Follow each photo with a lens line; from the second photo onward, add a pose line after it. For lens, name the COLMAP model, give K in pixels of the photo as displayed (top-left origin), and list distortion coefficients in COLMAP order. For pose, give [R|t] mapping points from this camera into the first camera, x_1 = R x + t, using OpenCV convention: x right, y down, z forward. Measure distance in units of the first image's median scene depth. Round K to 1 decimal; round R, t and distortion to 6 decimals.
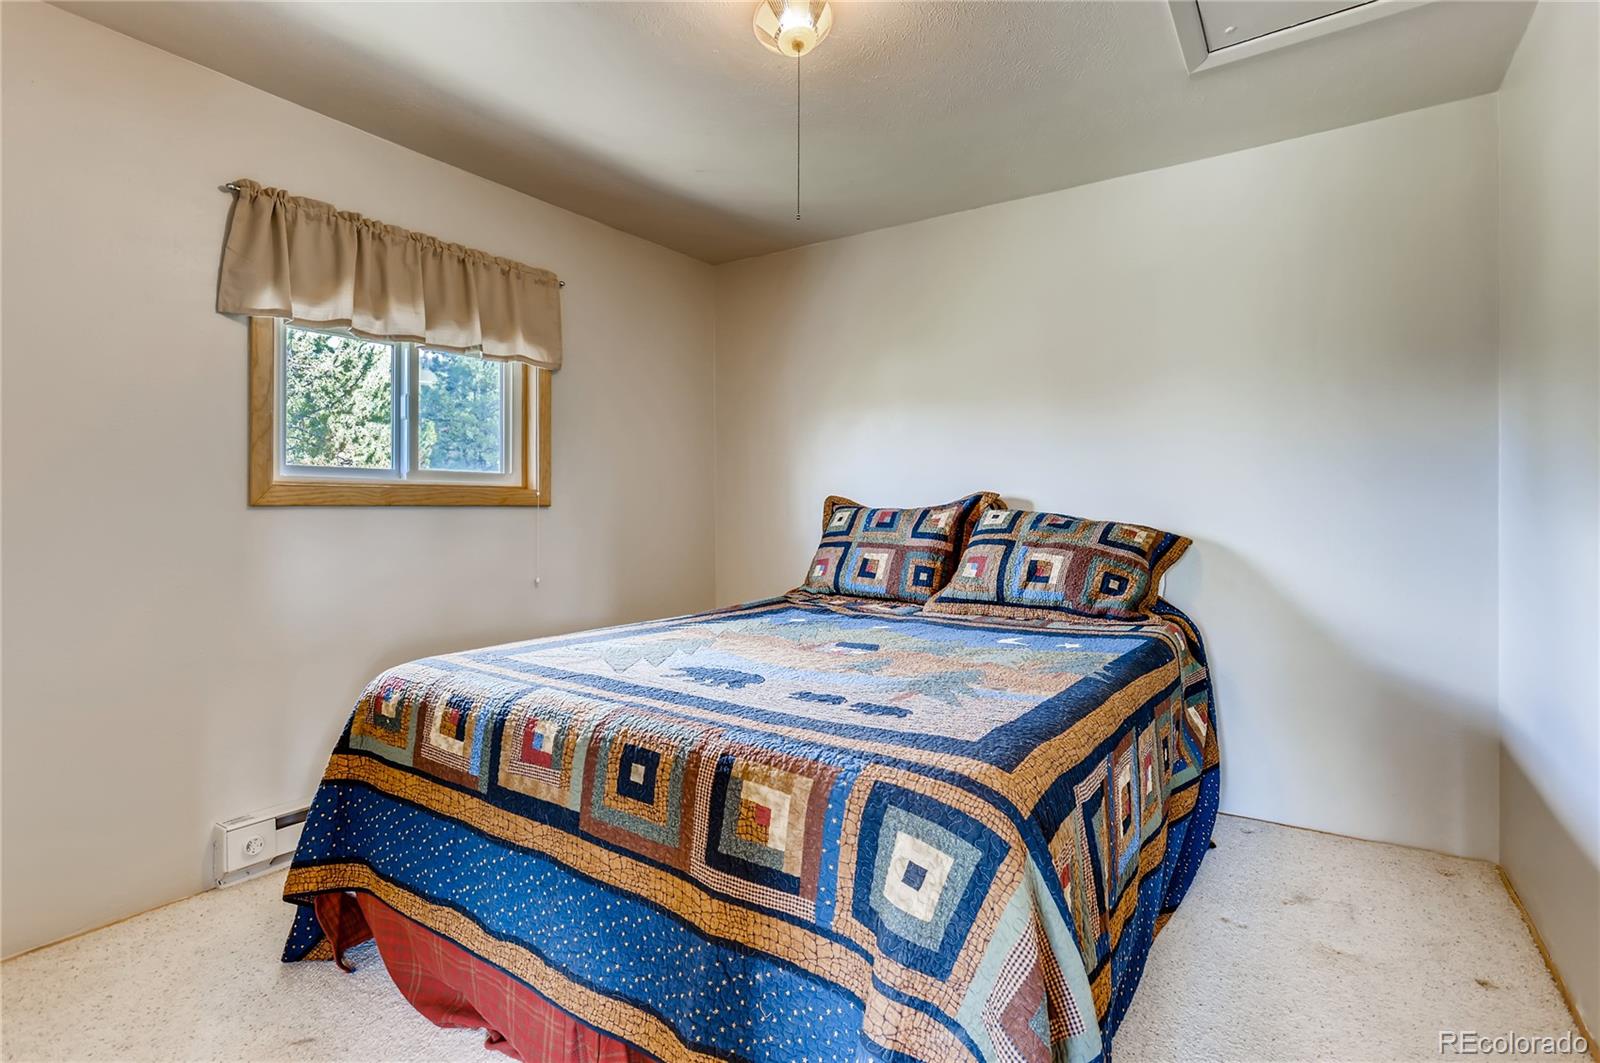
lens RADIAL K [[770.9, 0, 796.1], [0, 770.9, 498.8], [0, 0, 1]] dist [-0.026574, 0.016758]
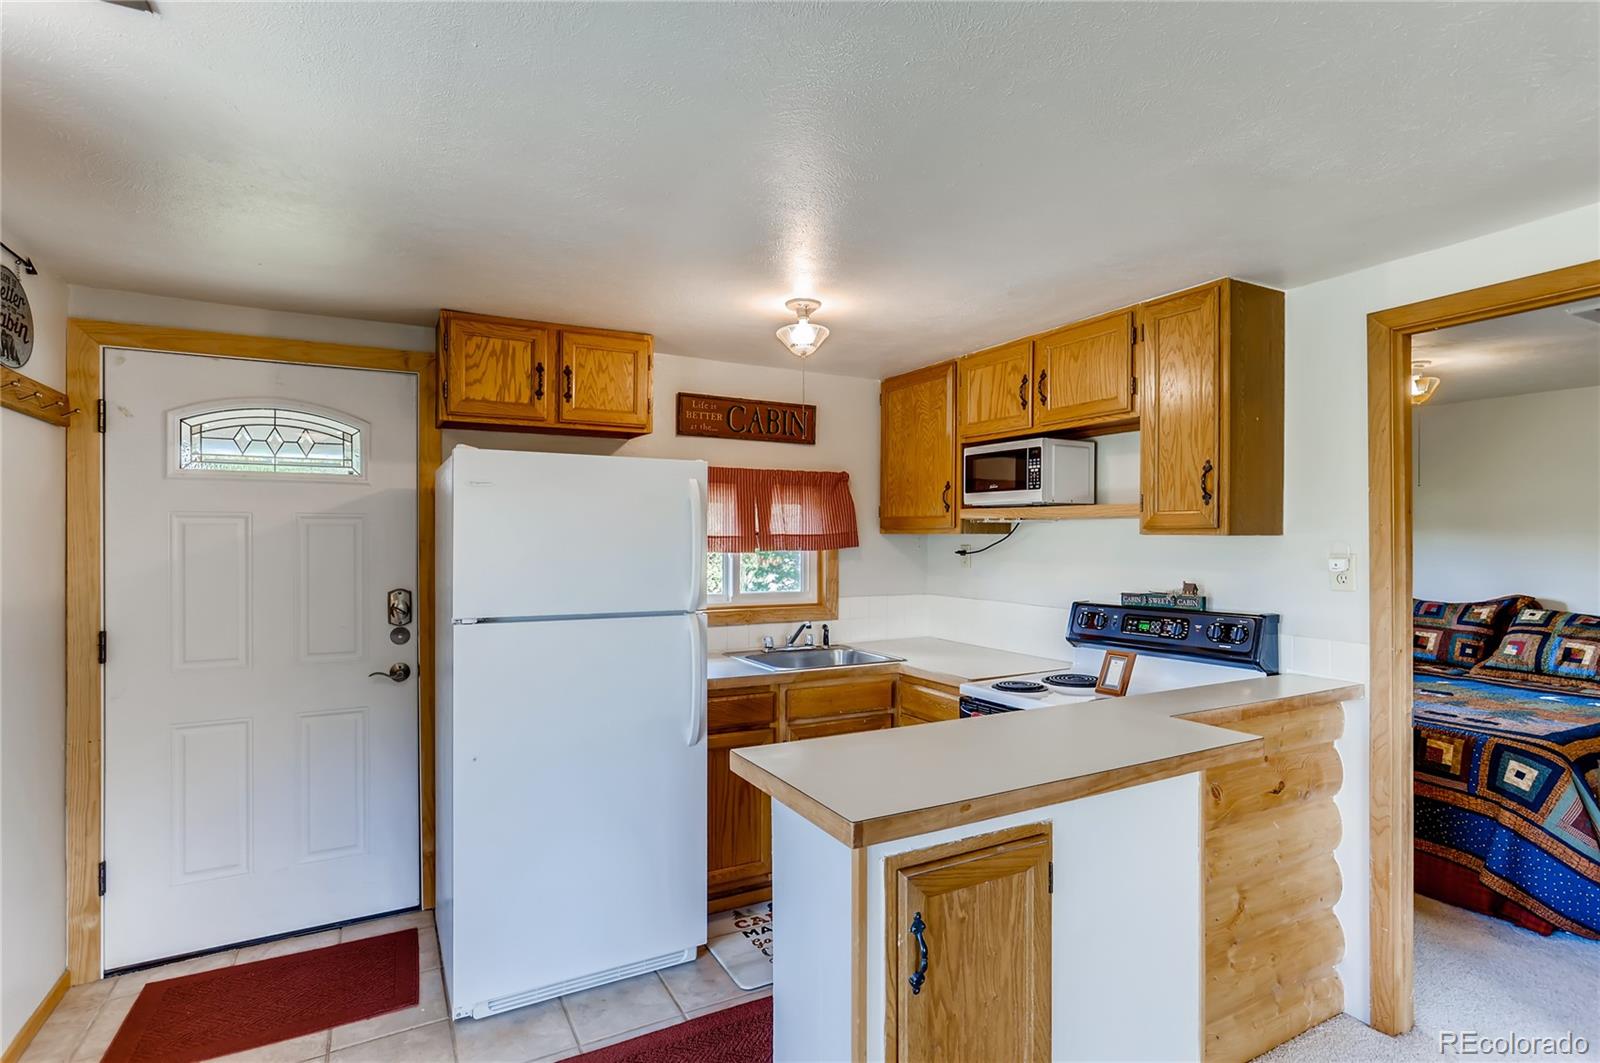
lens RADIAL K [[770.9, 0, 797.9], [0, 770.9, 534.8], [0, 0, 1]] dist [-0.026574, 0.016758]
pose [[0.888079, 0.000823, -0.459691, -0.340904], [0.007013, 0.999858, 0.015339, -0.171647], [0.459638, -0.016846, 0.887947, -1.010440]]
